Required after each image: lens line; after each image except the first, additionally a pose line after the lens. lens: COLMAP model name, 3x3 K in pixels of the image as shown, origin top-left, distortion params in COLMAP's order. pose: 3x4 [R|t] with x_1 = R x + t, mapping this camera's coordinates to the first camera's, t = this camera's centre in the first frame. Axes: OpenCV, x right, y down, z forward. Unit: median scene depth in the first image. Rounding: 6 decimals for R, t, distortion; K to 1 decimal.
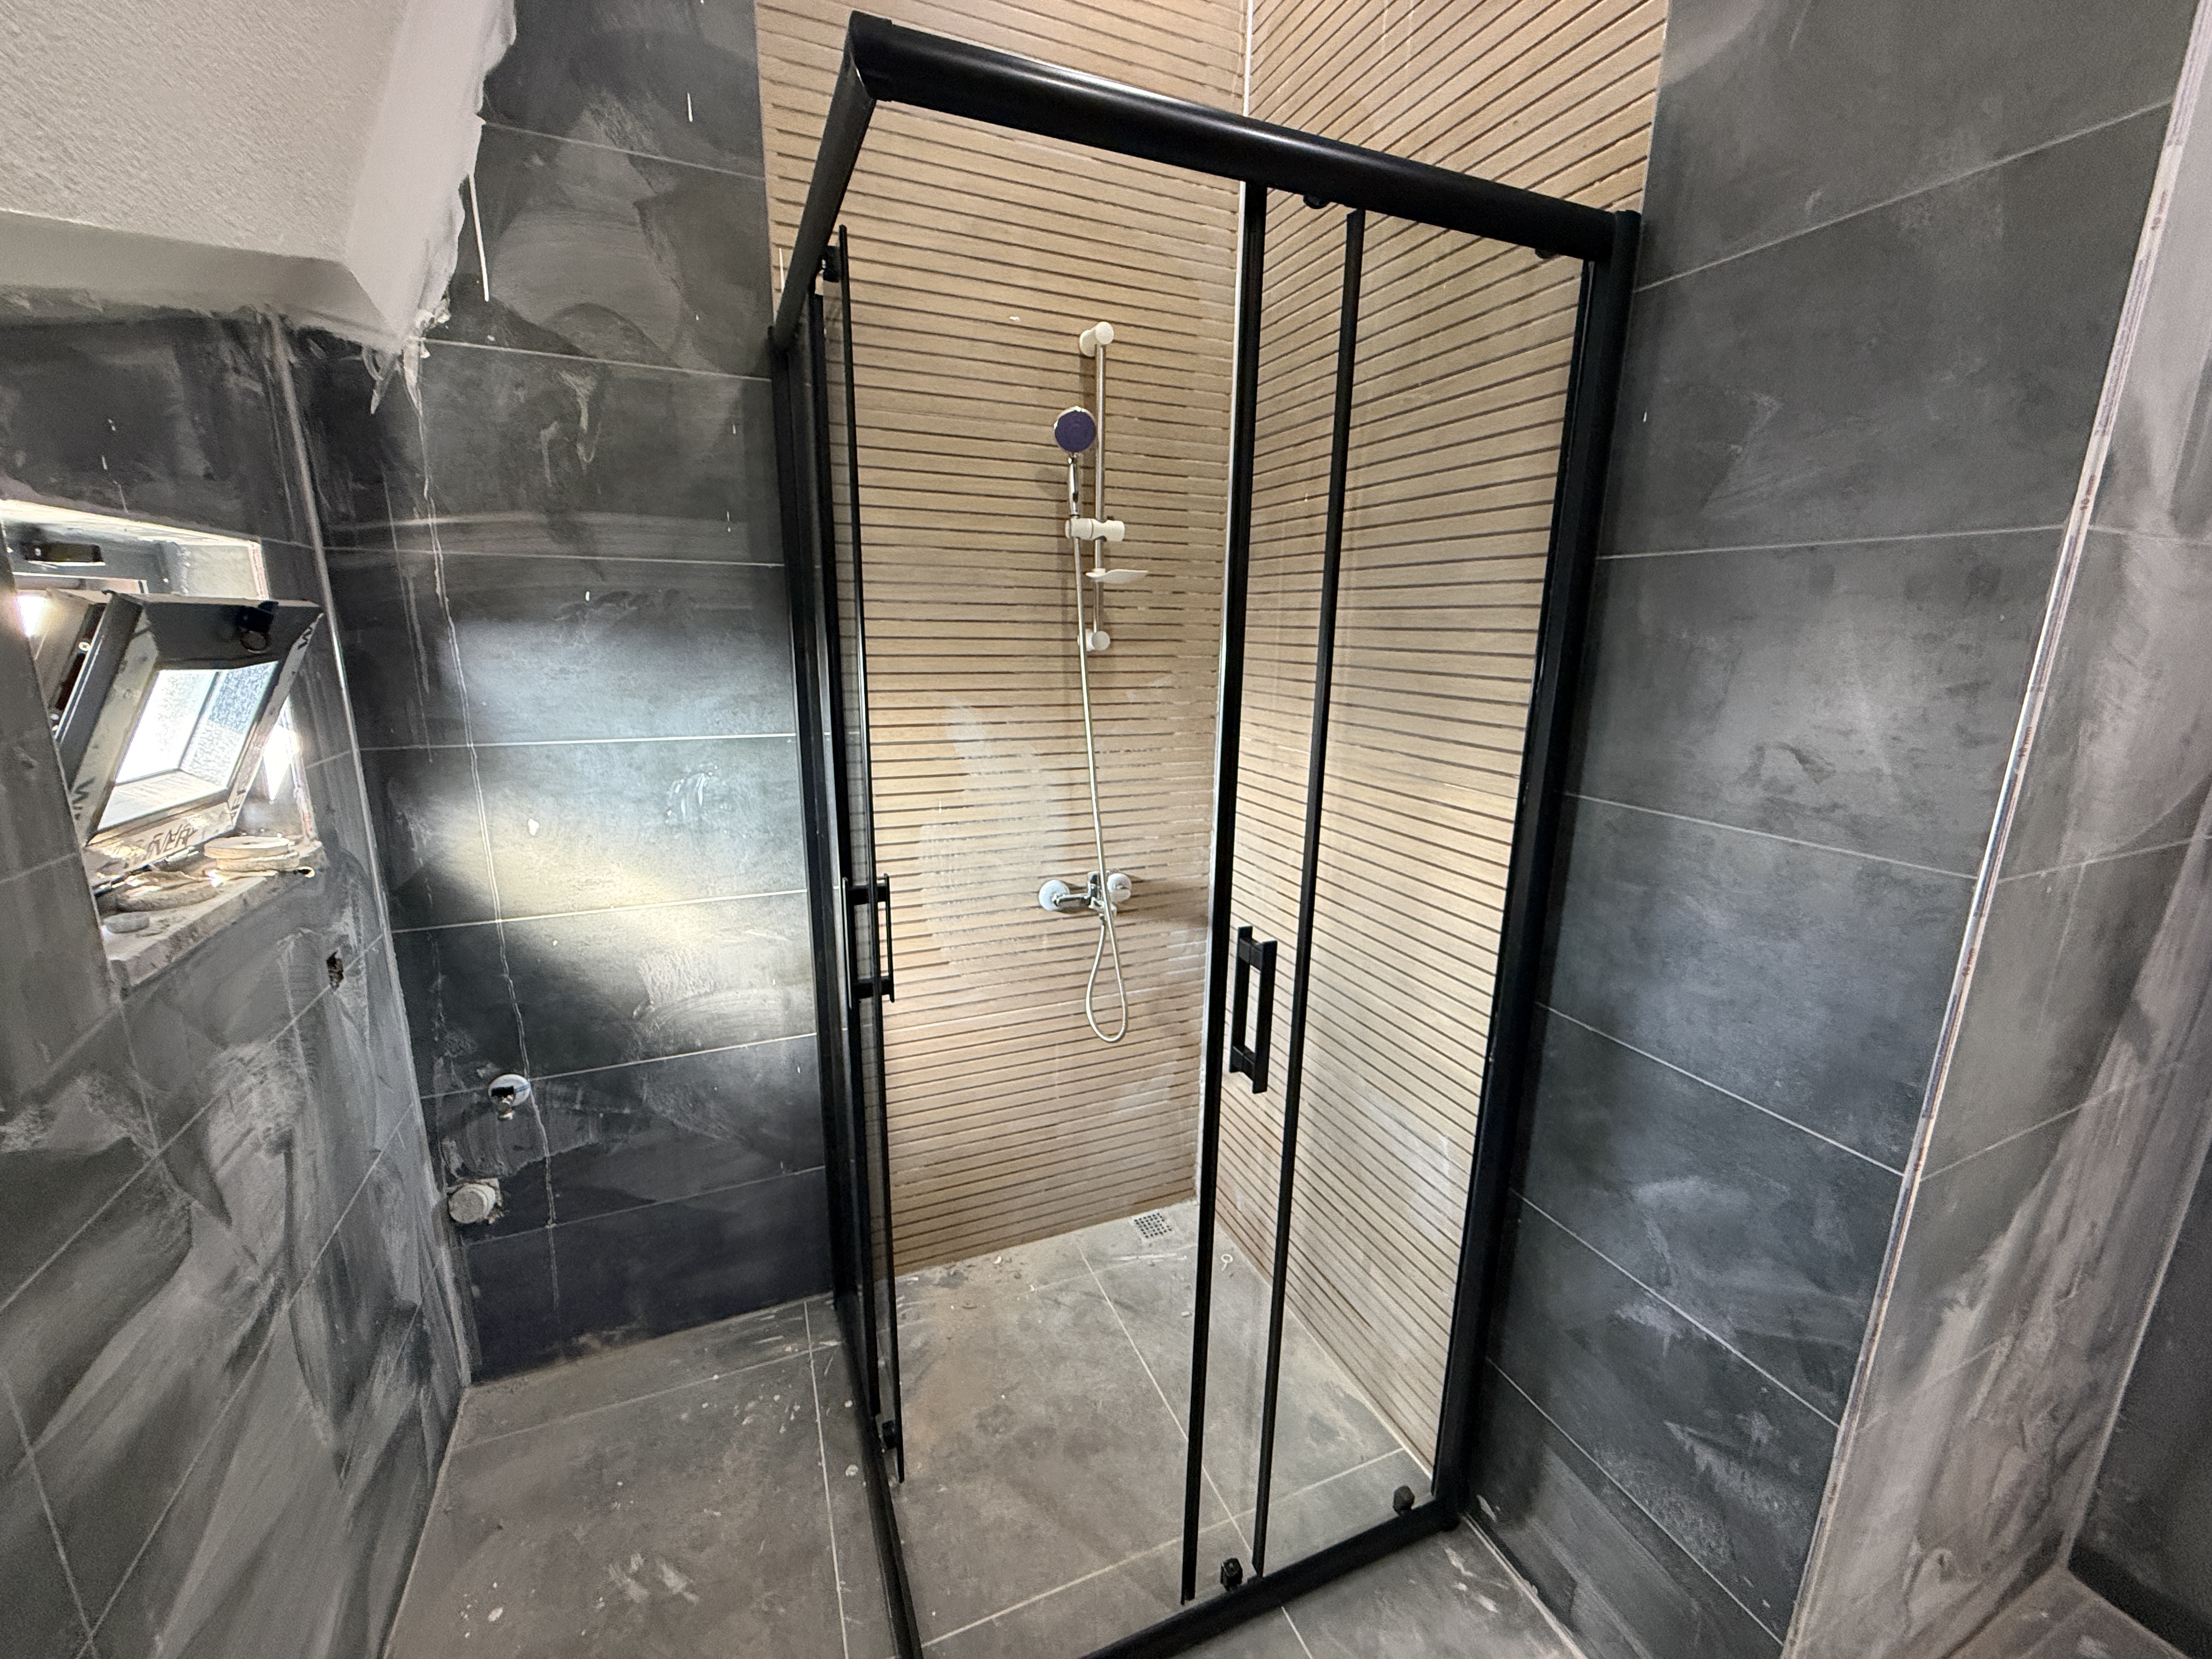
lens RADIAL K [[880.9, 0, 1100.0], [0, 880.9, 830.8], [0, 0, 1]] dist [-0.001378, 0.000340]
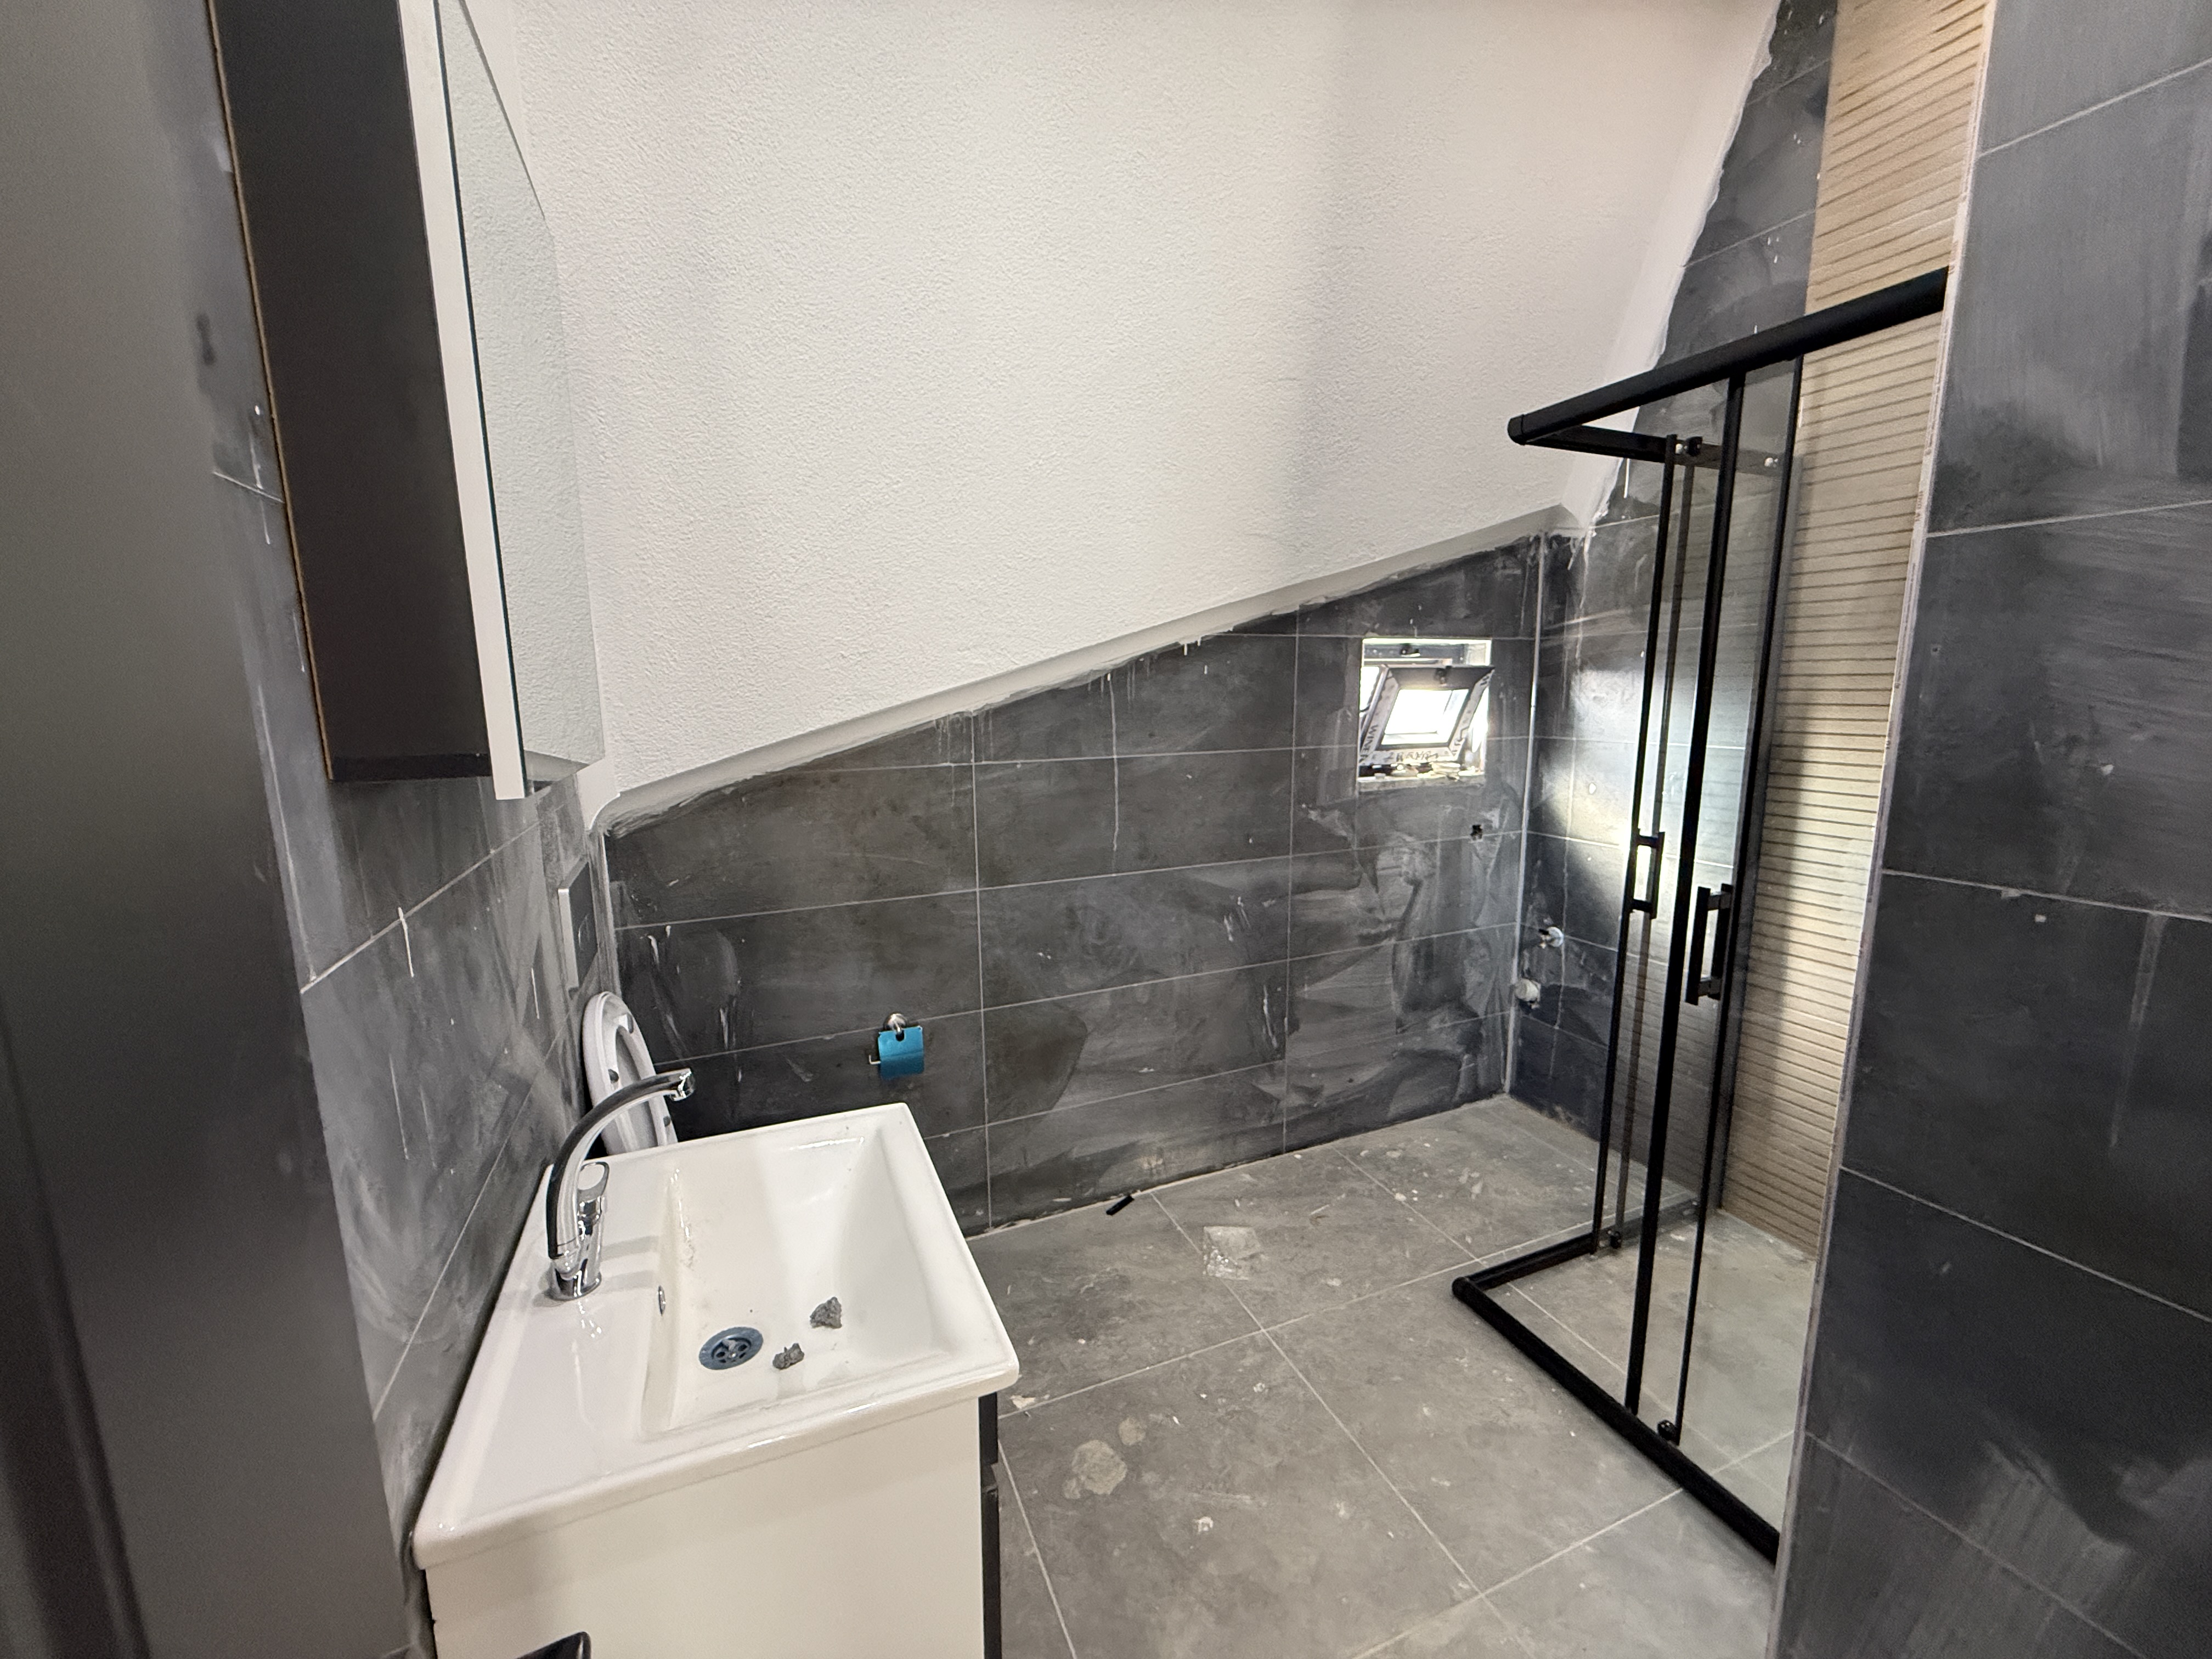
lens RADIAL K [[880.9, 0, 1106.2], [0, 880.9, 832.7], [0, 0, 1]] dist [-0.001378, 0.000340]
pose [[-0.001420, 0.149113, -0.988819, 1.200558], [-0.214111, 0.965843, 0.145956, 0.034992], [0.976808, 0.211924, 0.030556, 0.035947]]
